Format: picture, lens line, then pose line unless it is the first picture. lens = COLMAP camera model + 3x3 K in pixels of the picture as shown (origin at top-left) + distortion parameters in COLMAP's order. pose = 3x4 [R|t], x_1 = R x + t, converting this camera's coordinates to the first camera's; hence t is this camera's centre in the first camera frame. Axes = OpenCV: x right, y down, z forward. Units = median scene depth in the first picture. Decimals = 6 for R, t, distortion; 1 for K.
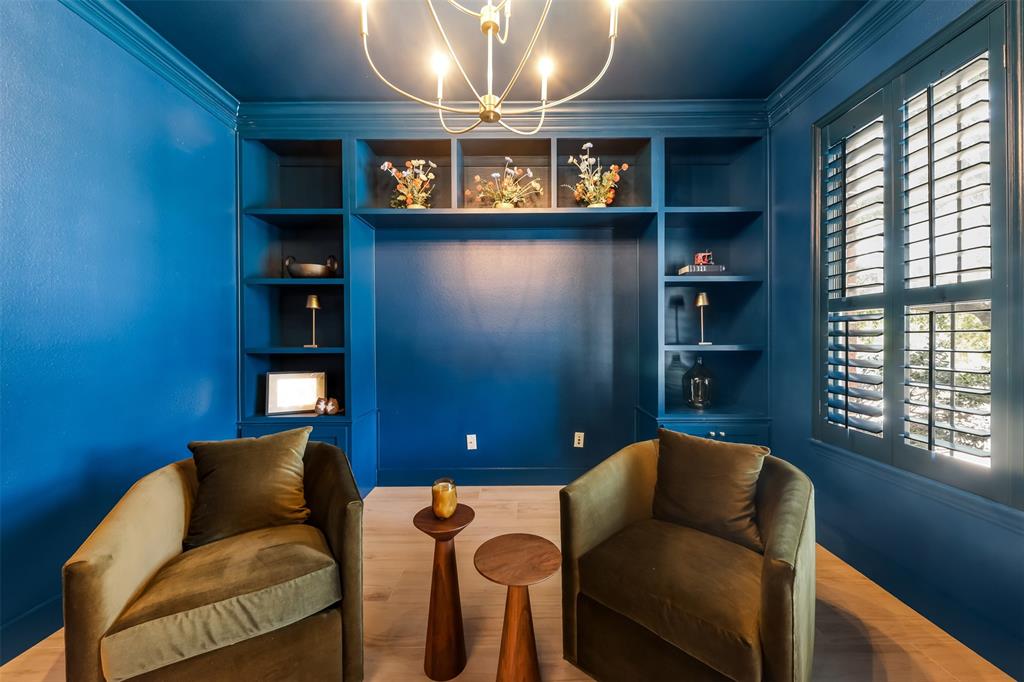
lens RADIAL K [[376.7, 0, 504.7], [0, 376.7, 337.5], [0, 0, 1]] dist [0.007828, -0.004755]
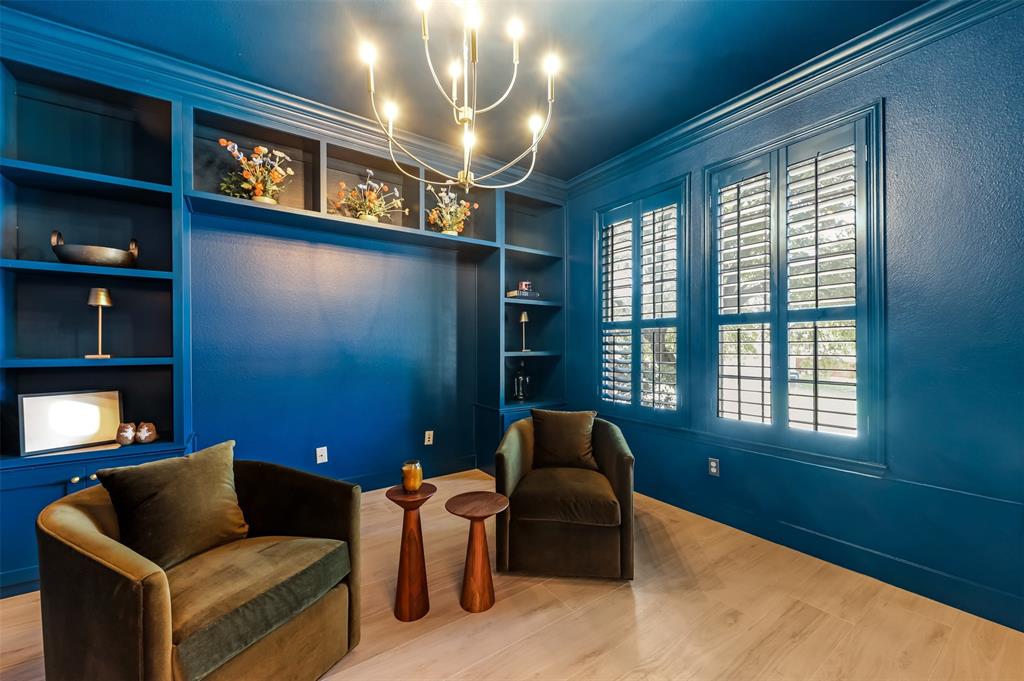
lens RADIAL K [[390.5, 0, 519.5], [0, 390.5, 345.9], [0, 0, 1]] dist [0.002148, -0.004272]
pose [[0.819515, 0.002589, 0.573052, -0.283517], [-0.002053, 0.999997, -0.001582, 0.001790], [-0.573054, 0.000120, 0.819518, -0.112669]]
